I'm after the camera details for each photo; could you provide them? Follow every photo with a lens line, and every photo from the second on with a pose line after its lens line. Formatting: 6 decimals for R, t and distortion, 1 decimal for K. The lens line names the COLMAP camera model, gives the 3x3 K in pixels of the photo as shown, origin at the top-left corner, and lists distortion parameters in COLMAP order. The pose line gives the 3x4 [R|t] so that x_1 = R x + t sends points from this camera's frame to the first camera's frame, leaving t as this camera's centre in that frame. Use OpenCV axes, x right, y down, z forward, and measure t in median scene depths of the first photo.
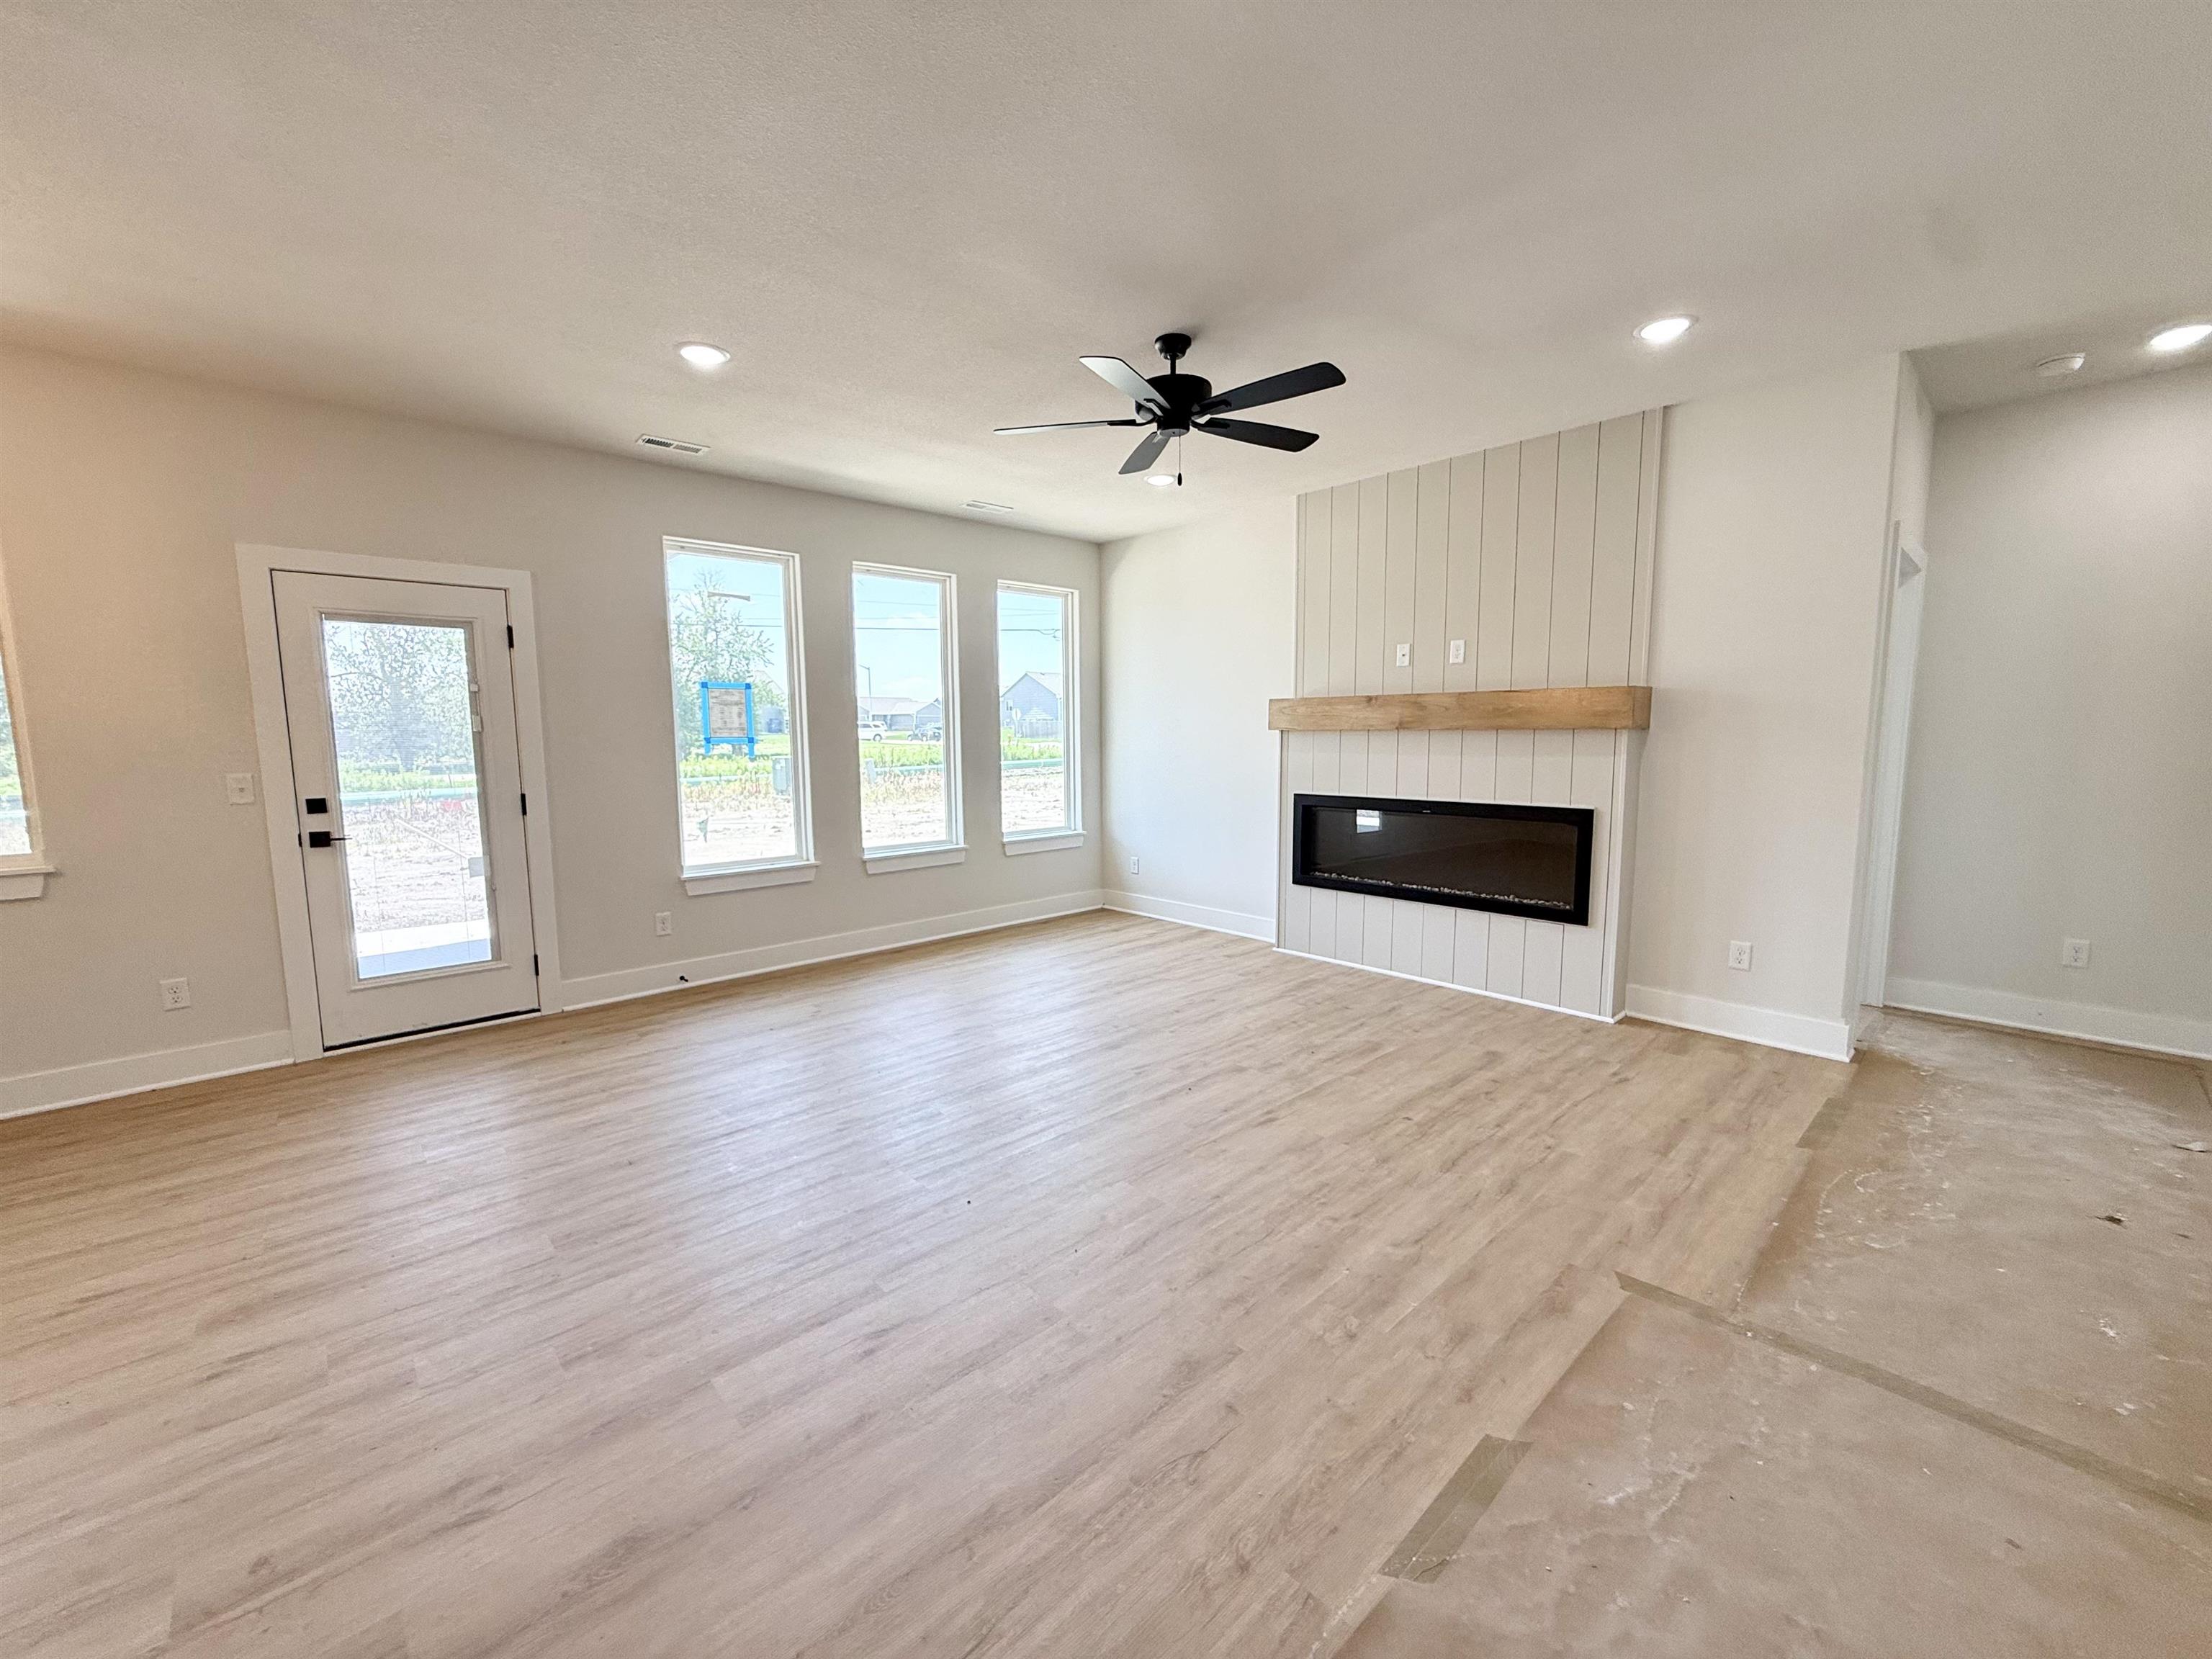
lens RADIAL K [[882.6, 0, 1099.2], [0, 882.6, 828.4], [0, 0, 1]] dist [-0.003174, 0.000340]
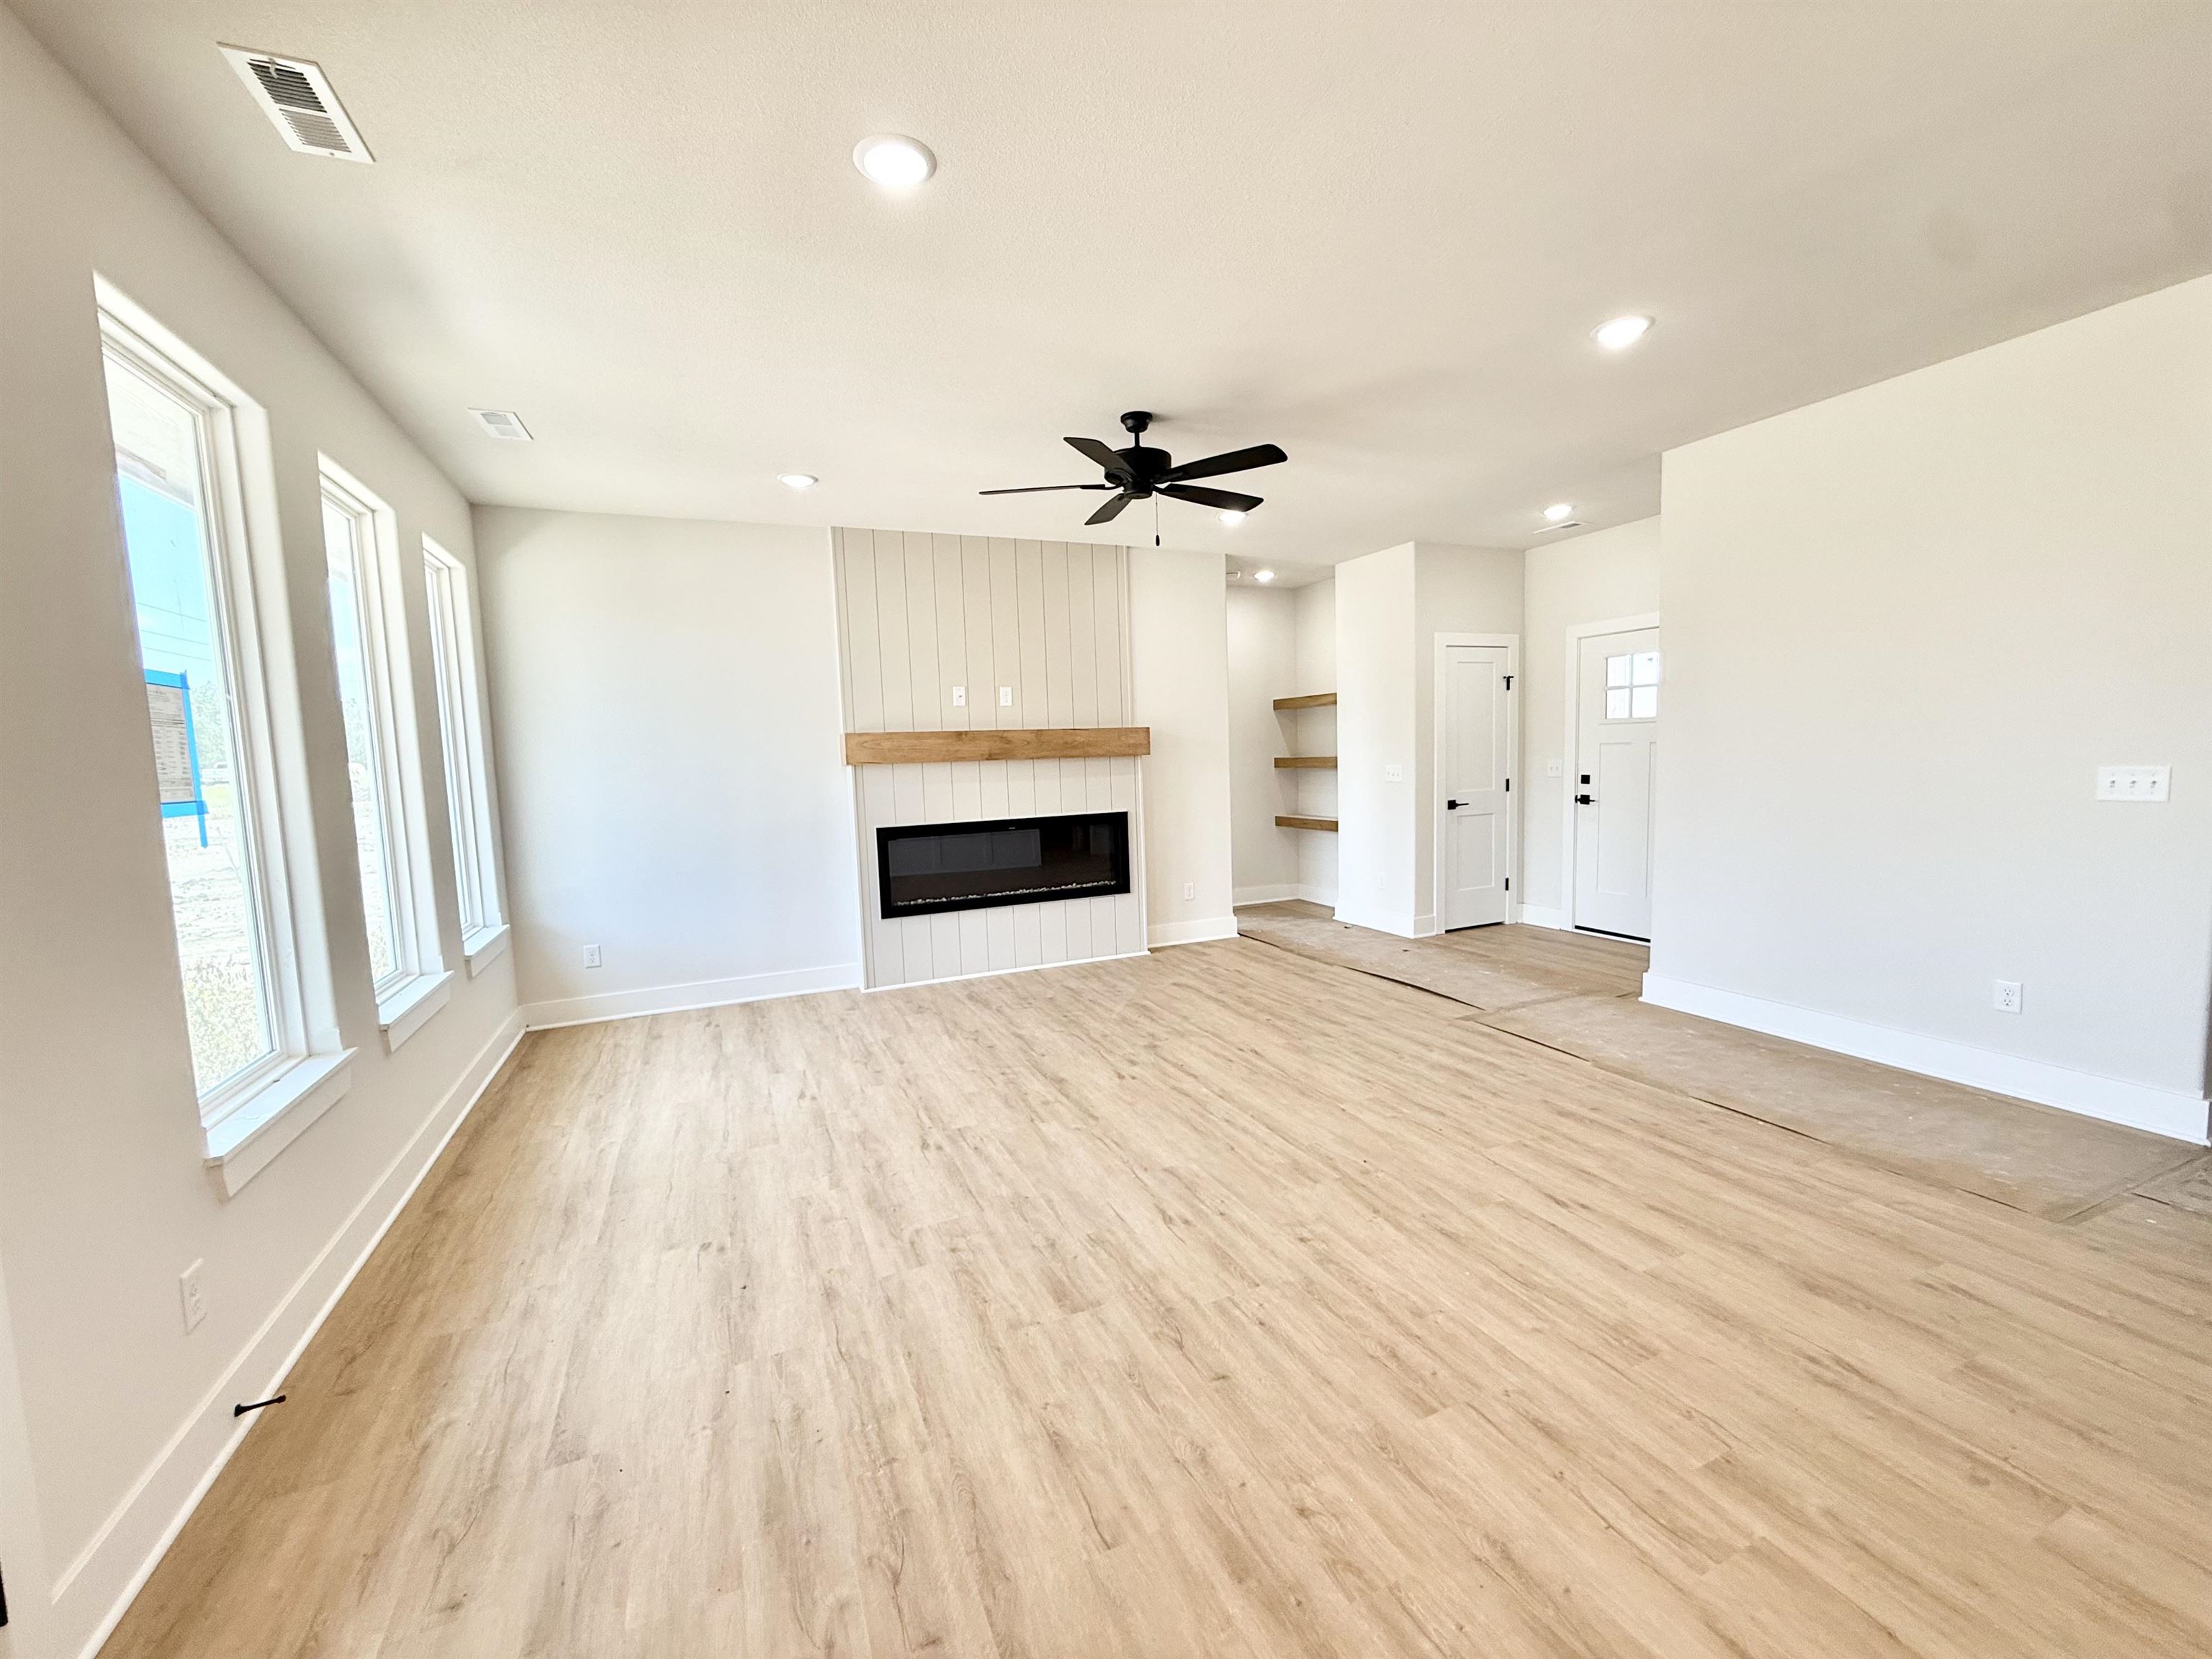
lens RADIAL K [[882.6, 0, 1100.3], [0, 882.6, 824.2], [0, 0, 1]] dist [-0.003174, 0.000340]
pose [[0.321544, -0.079686, 0.943536, -0.929135], [0.133103, 0.990363, 0.038281, -0.070533], [-0.937493, 0.113279, 0.329051, 0.640177]]
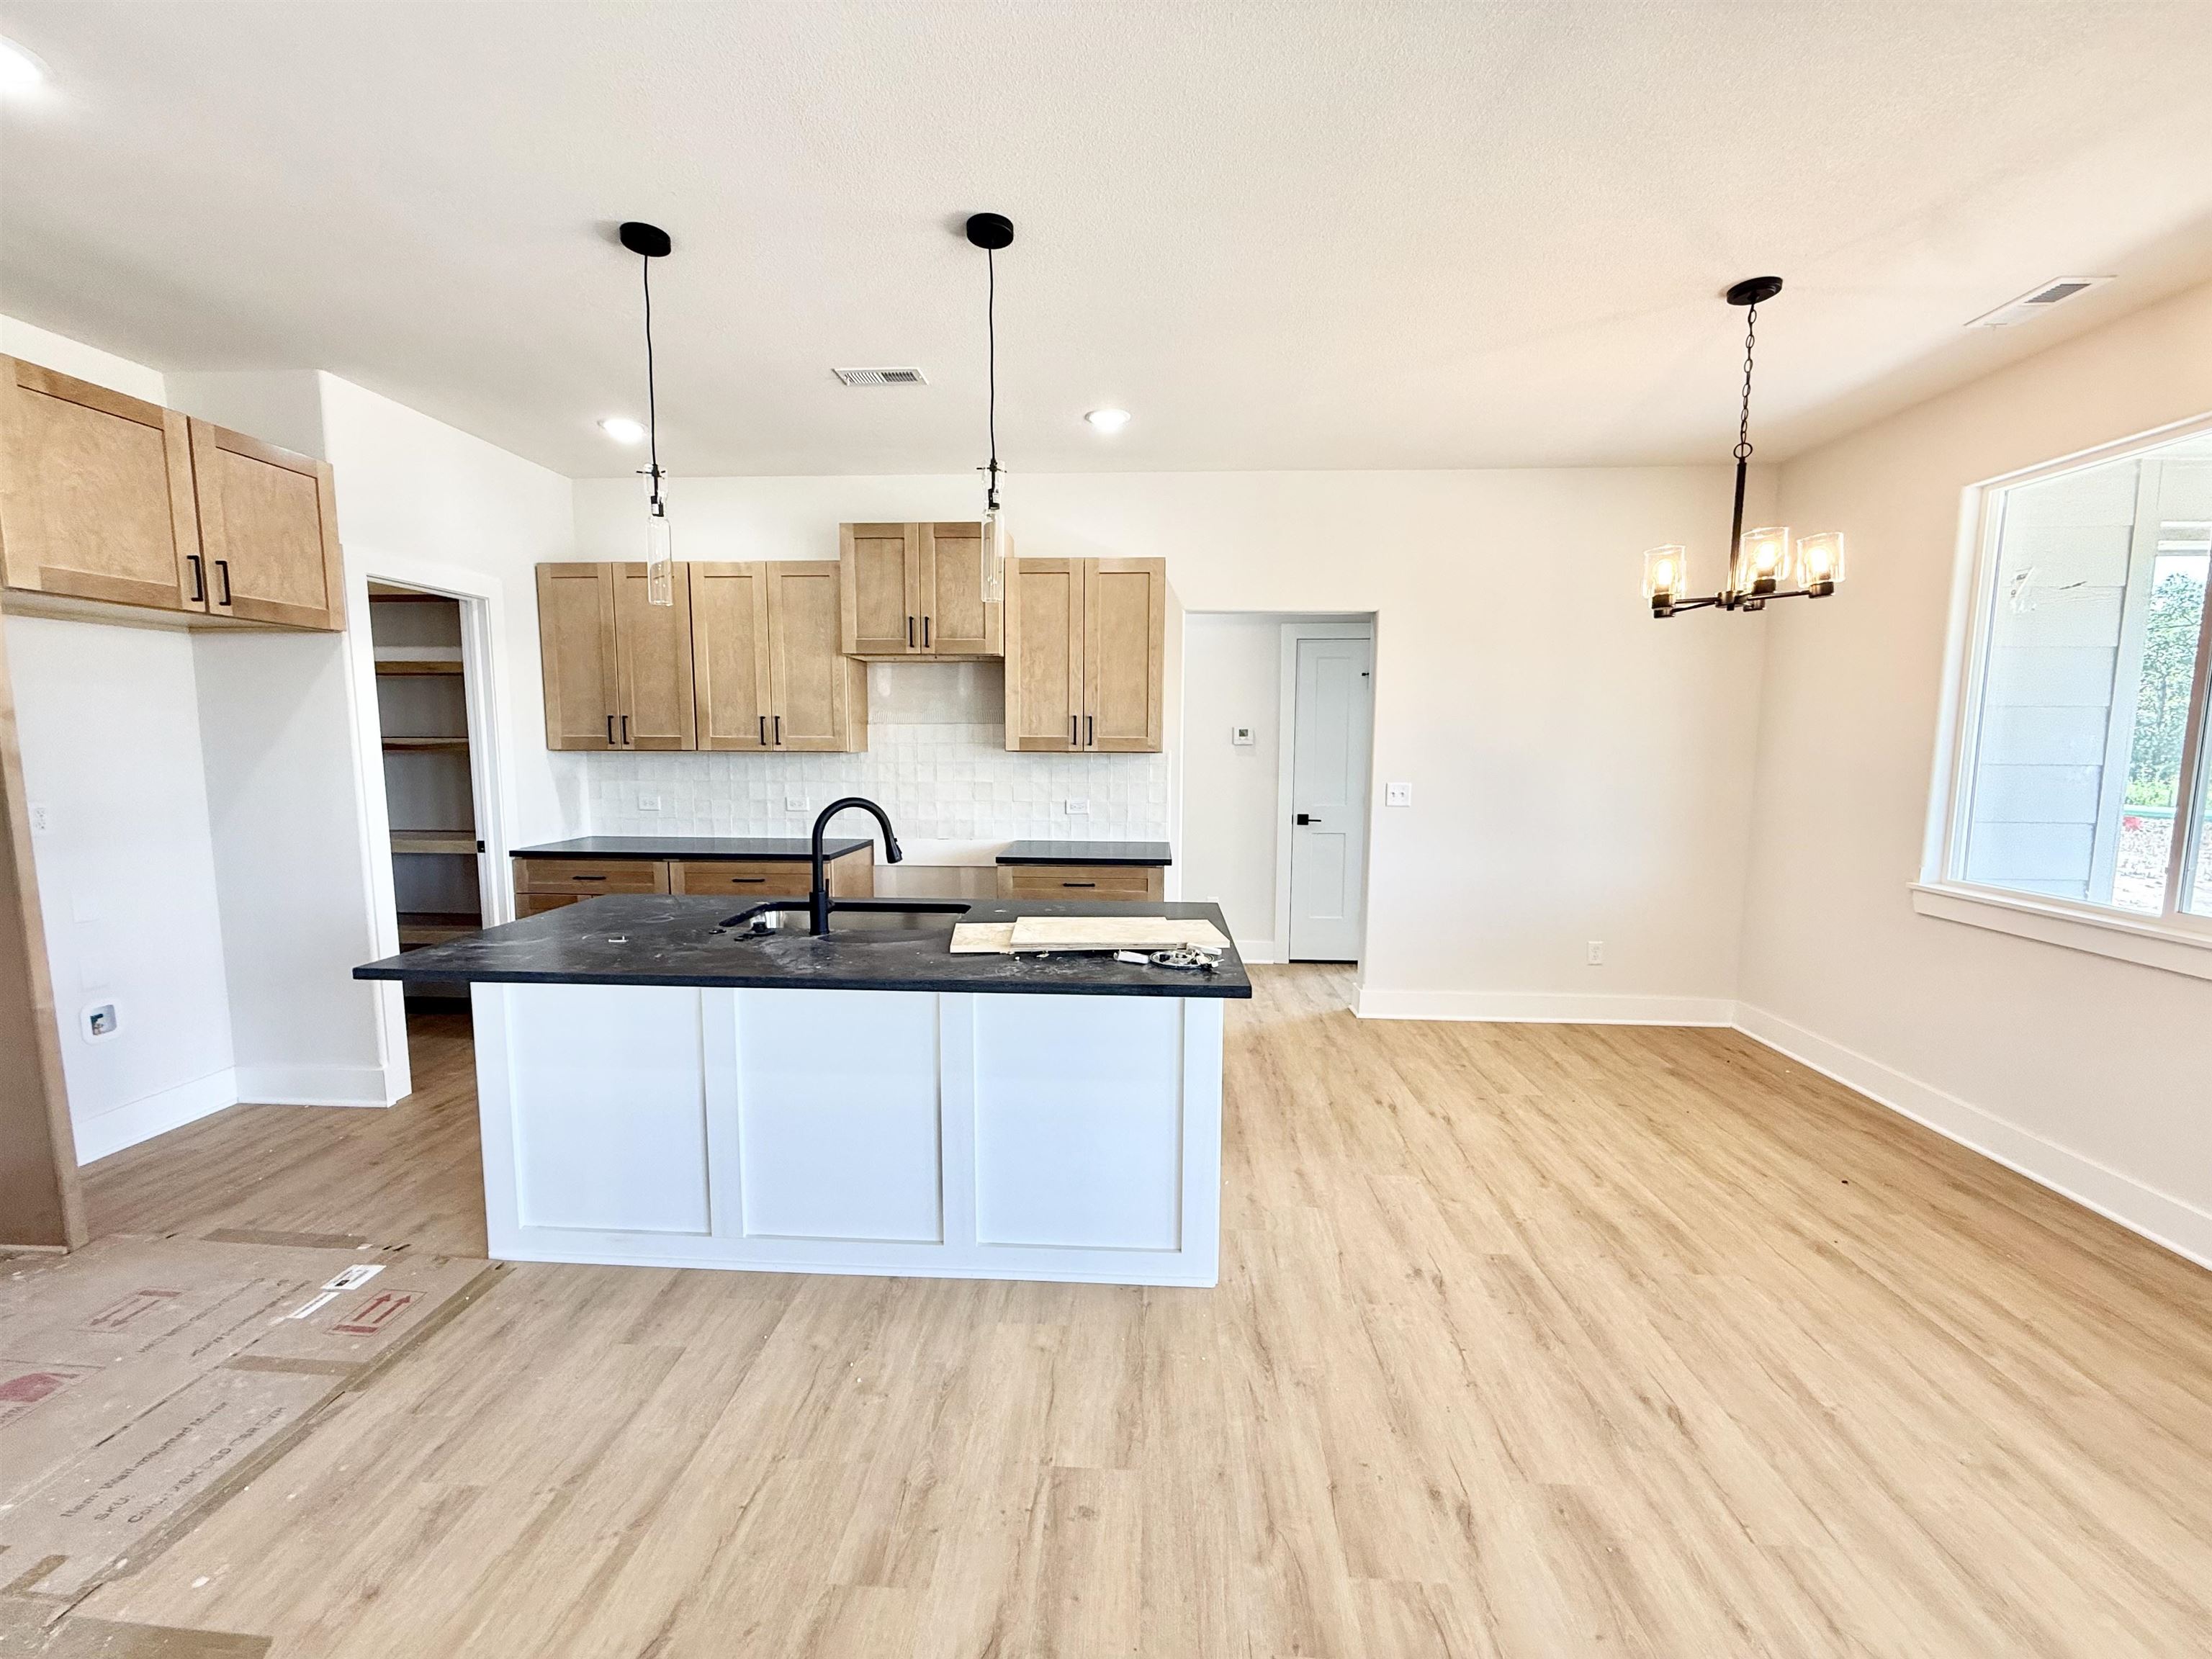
lens RADIAL K [[882.6, 0, 1093.7], [0, 882.6, 829.6], [0, 0, 1]] dist [-0.003174, 0.000340]
pose [[-0.721699, 0.084797, -0.686993, -0.101223], [-0.070427, 0.978323, 0.194742, -0.103247], [0.688615, 0.188928, -0.700083, 0.664719]]
